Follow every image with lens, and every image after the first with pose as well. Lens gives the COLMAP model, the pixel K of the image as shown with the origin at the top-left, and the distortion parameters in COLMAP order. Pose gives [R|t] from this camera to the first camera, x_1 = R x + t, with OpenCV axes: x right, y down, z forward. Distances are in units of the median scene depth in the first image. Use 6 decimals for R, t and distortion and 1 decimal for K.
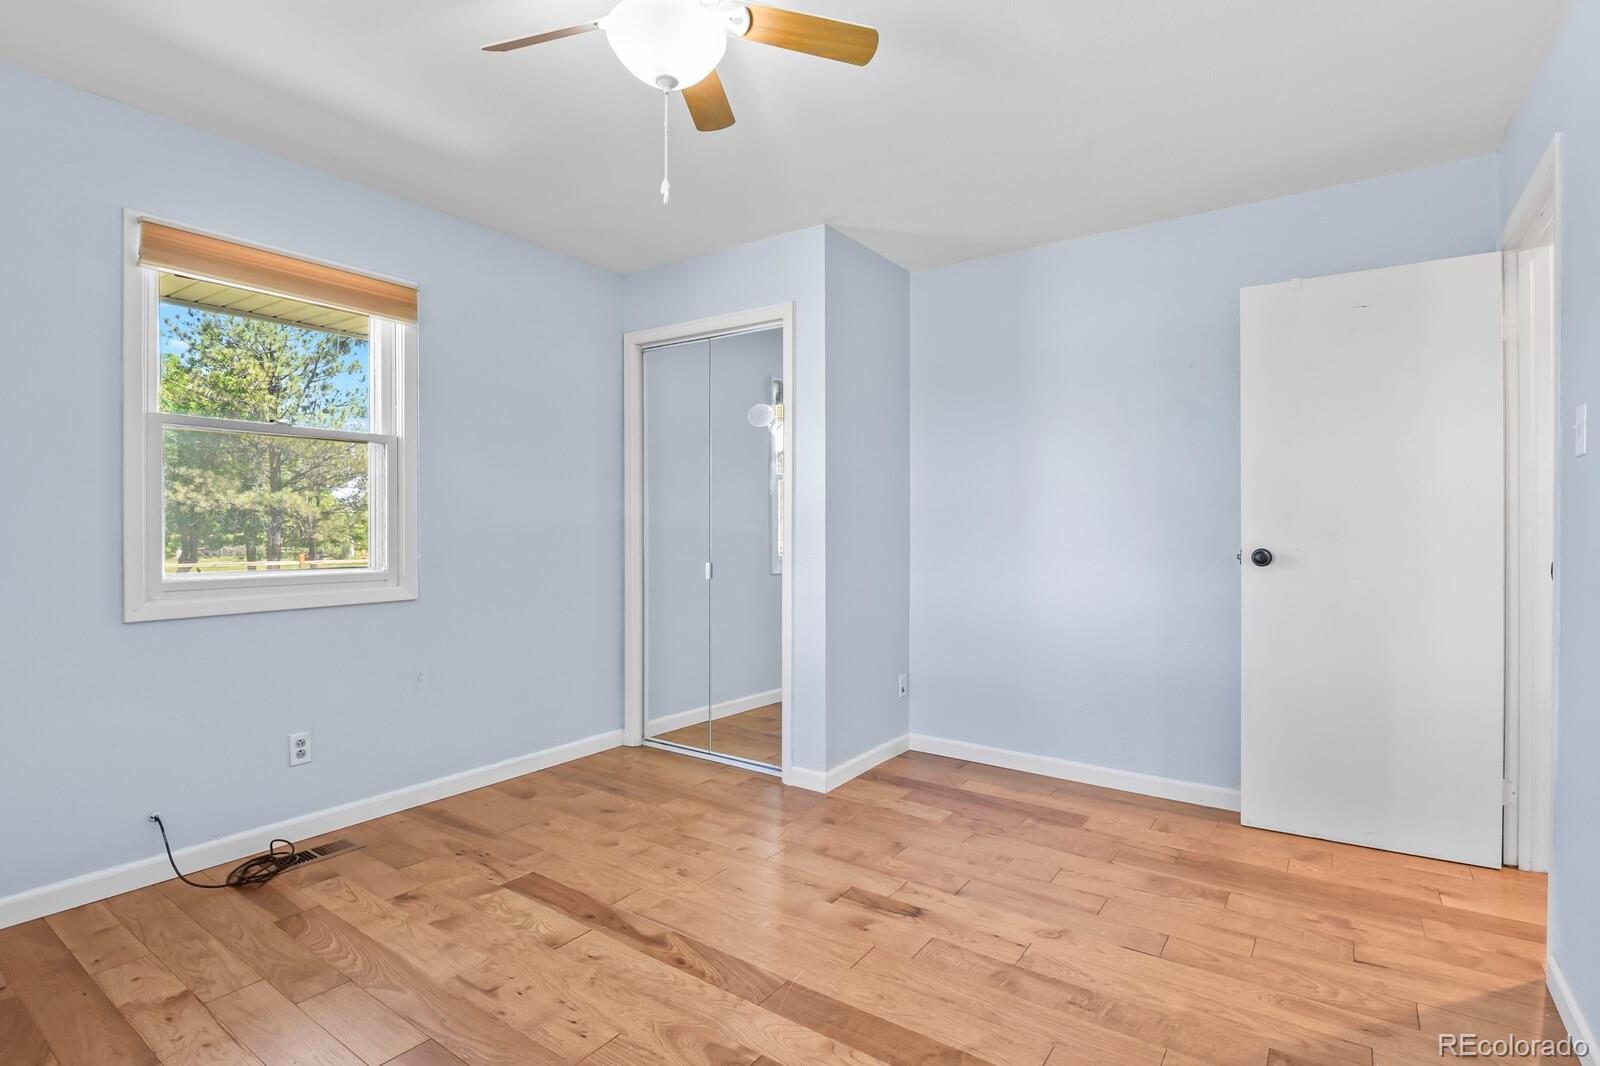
lens RADIAL K [[776.8, 0, 808.6], [0, 776.8, 528.4], [0, 0, 1]] dist [-0.005316, -0.007380]
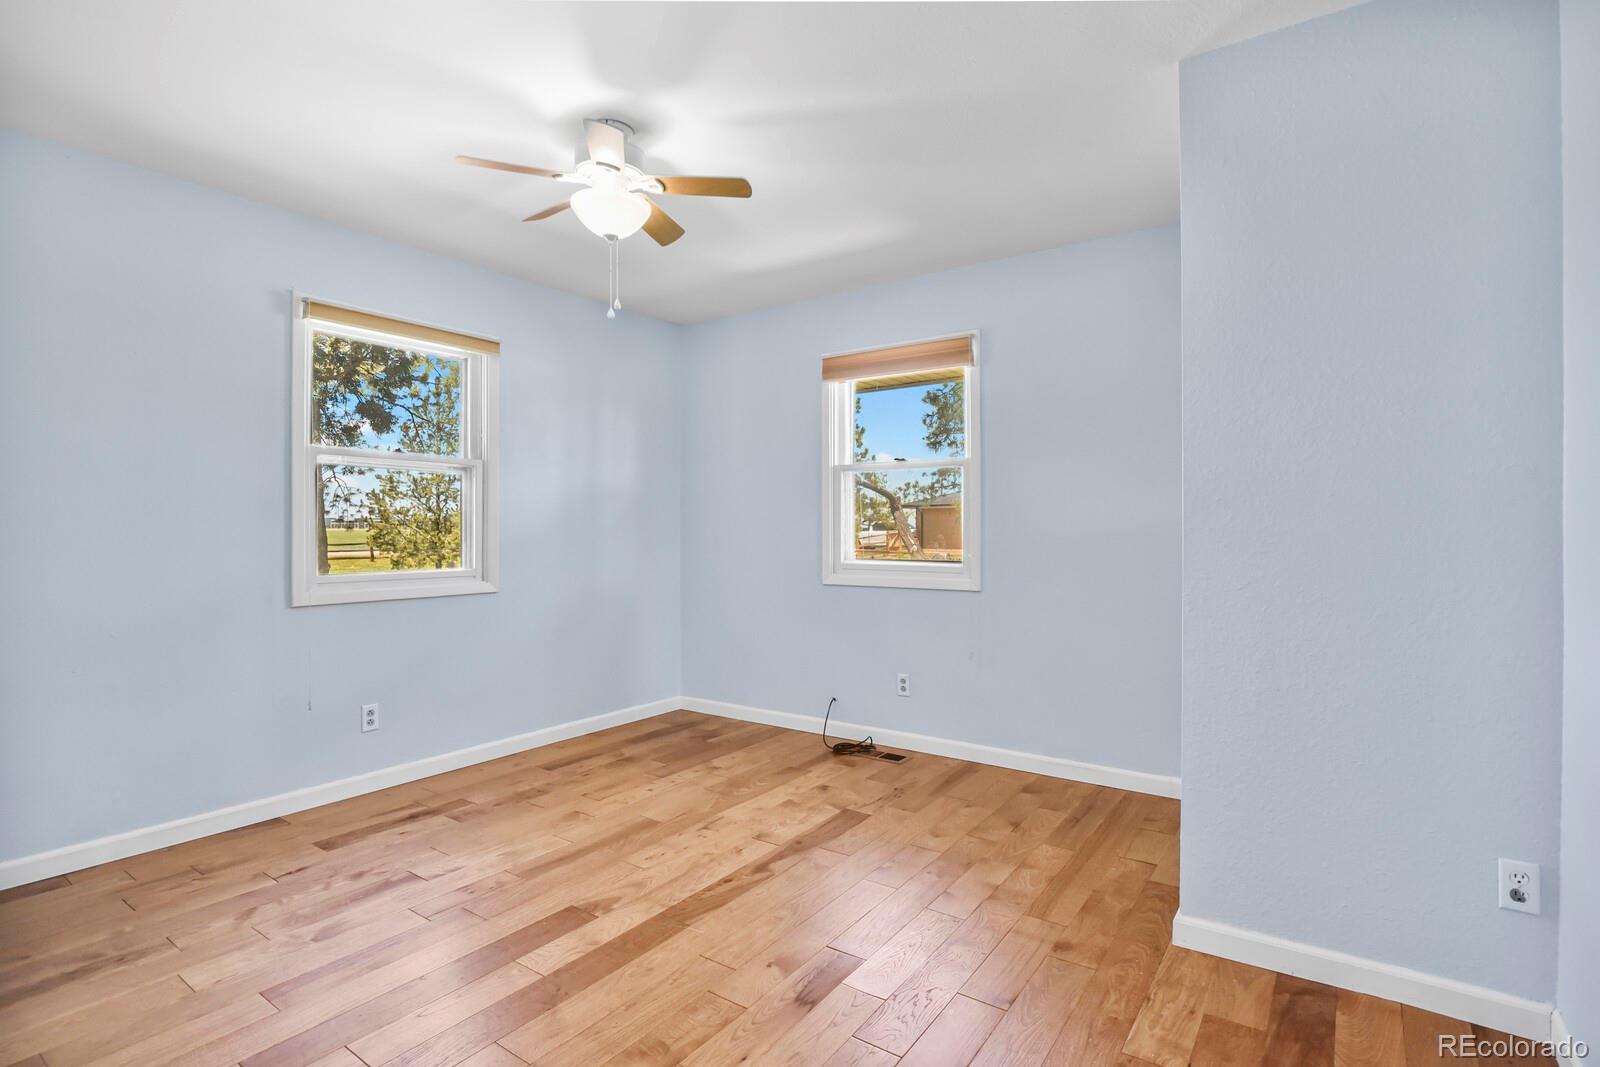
lens RADIAL K [[776.8, 0, 808.6], [0, 776.8, 528.9], [0, 0, 1]] dist [-0.005316, -0.007380]
pose [[-0.004170, -0.001172, -0.999991, 0.924094], [-0.002089, 0.999997, -0.001163, -0.004749], [0.999989, 0.002084, -0.004172, 0.967367]]
